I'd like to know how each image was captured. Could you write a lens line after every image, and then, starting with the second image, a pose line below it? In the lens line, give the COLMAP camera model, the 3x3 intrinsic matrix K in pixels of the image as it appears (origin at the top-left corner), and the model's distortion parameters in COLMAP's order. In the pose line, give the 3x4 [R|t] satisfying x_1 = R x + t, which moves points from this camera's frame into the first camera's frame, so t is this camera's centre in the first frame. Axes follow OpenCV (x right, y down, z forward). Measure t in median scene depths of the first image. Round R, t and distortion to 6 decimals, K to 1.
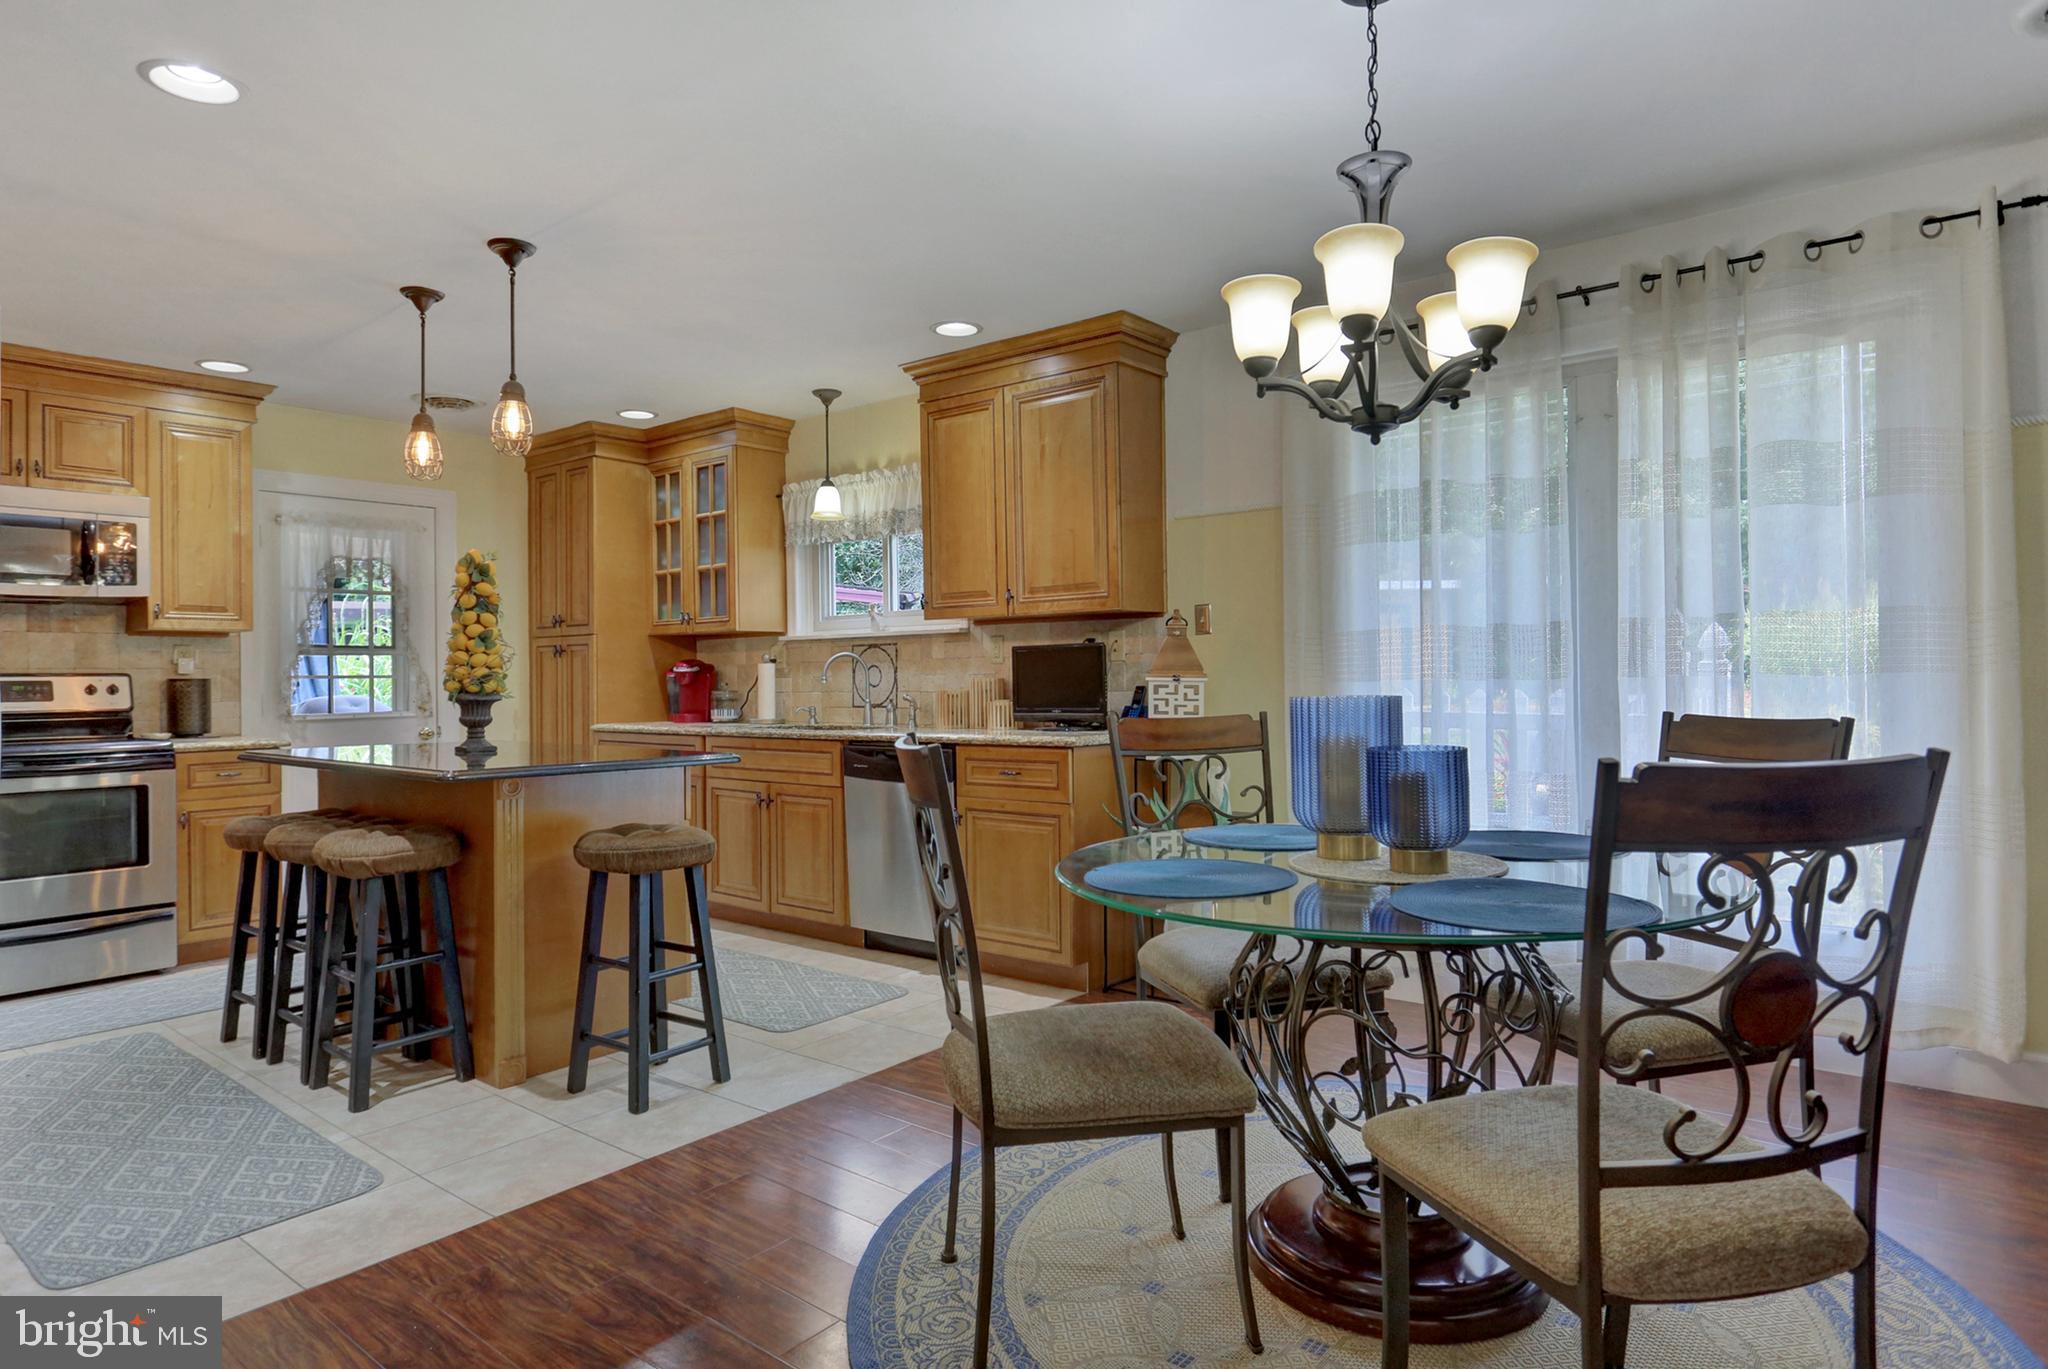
lens RADIAL K [[1188.9, 0, 1083.2], [0, 1188.9, 677.6], [0, 0, 1]] dist [-0.051485, 0.024693]
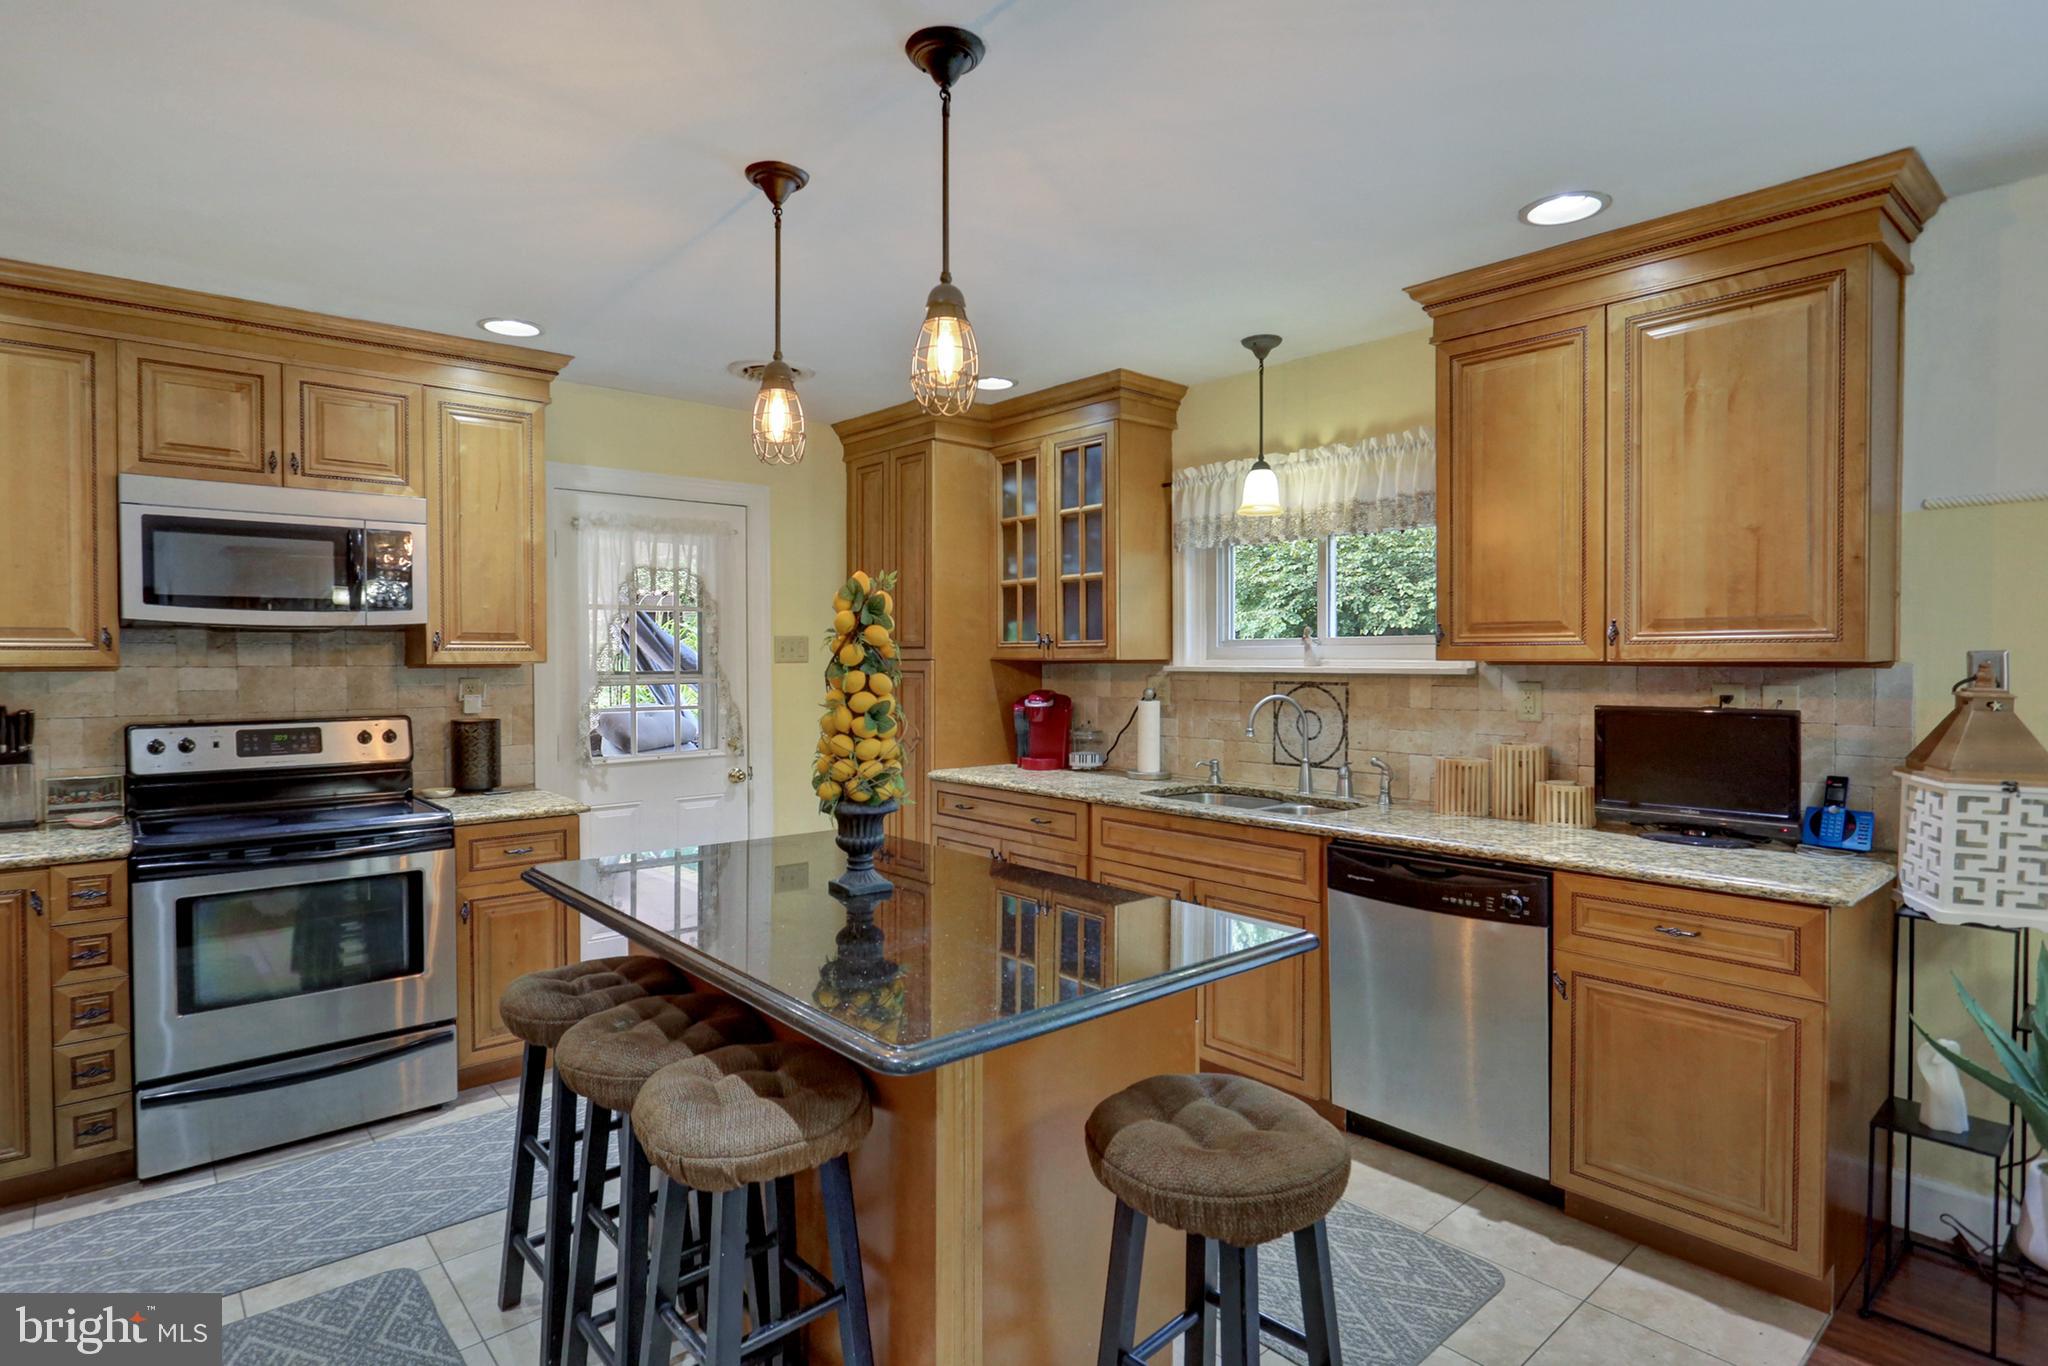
lens RADIAL K [[1065.9, 0, 1034.1], [0, 1065.9, 676.0], [0, 0, 1]] dist [-0.012090, 0.007957]
pose [[0.980544, 0.013447, -0.195838, -0.246372], [-0.009008, 0.999682, 0.023544, -0.053172], [0.196093, -0.021322, 0.980354, 0.356907]]
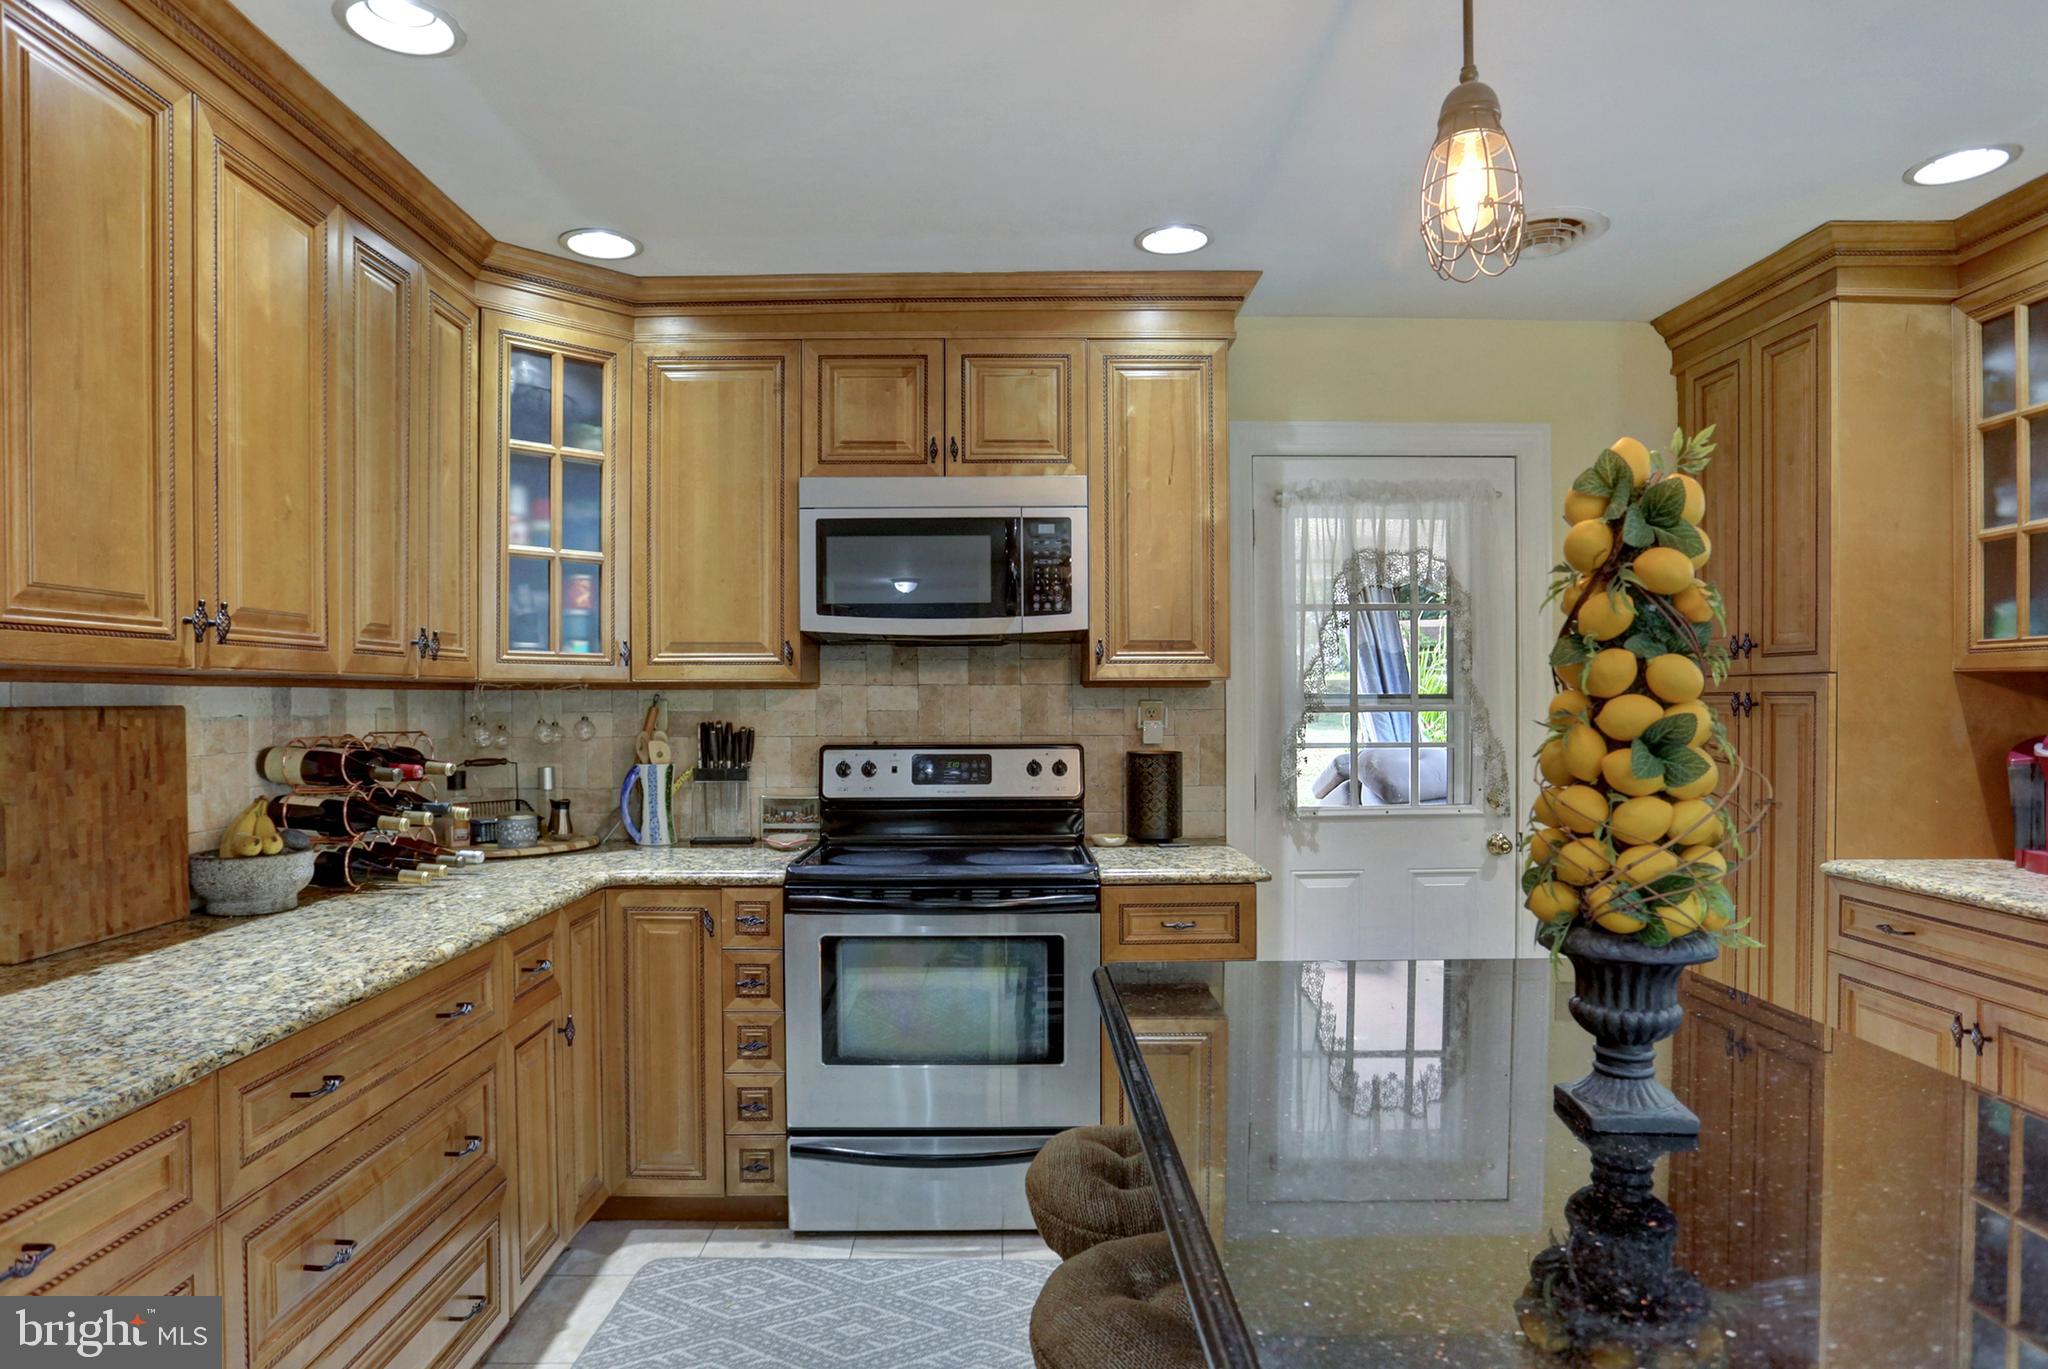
lens RADIAL K [[1188.9, 0, 1017.3], [0, 1188.9, 709.8], [0, 0, 1]] dist [-0.051485, 0.024693]
pose [[0.613154, 0.015482, -0.789812, -0.297559], [-0.001309, 0.999826, 0.018582, -0.036552], [0.789962, -0.010360, 0.613068, 0.547667]]
